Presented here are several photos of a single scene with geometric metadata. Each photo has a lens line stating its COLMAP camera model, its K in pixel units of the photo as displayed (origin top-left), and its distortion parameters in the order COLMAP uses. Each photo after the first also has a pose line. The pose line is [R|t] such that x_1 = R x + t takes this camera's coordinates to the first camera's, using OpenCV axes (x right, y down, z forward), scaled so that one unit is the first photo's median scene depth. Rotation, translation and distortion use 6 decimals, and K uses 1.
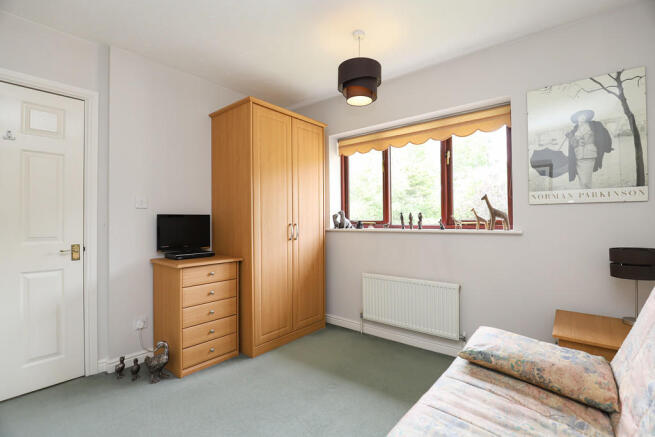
lens RADIAL K [[301.0, 0, 316.6], [0, 301.0, 220.4], [0, 0, 1]] dist [-0.026608, 0.000134]
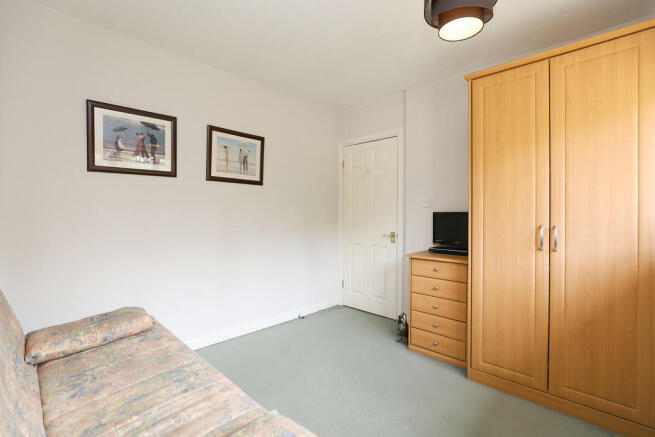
lens RADIAL K [[301.0, 0, 330.2], [0, 301.0, 213.8], [0, 0, 1]] dist [-0.026608, 0.000134]
pose [[-0.061700, 0.002892, -0.998091, 0.747470], [0.000425, 0.999996, 0.002871, -0.019506], [0.998095, -0.000247, -0.061701, 0.743834]]
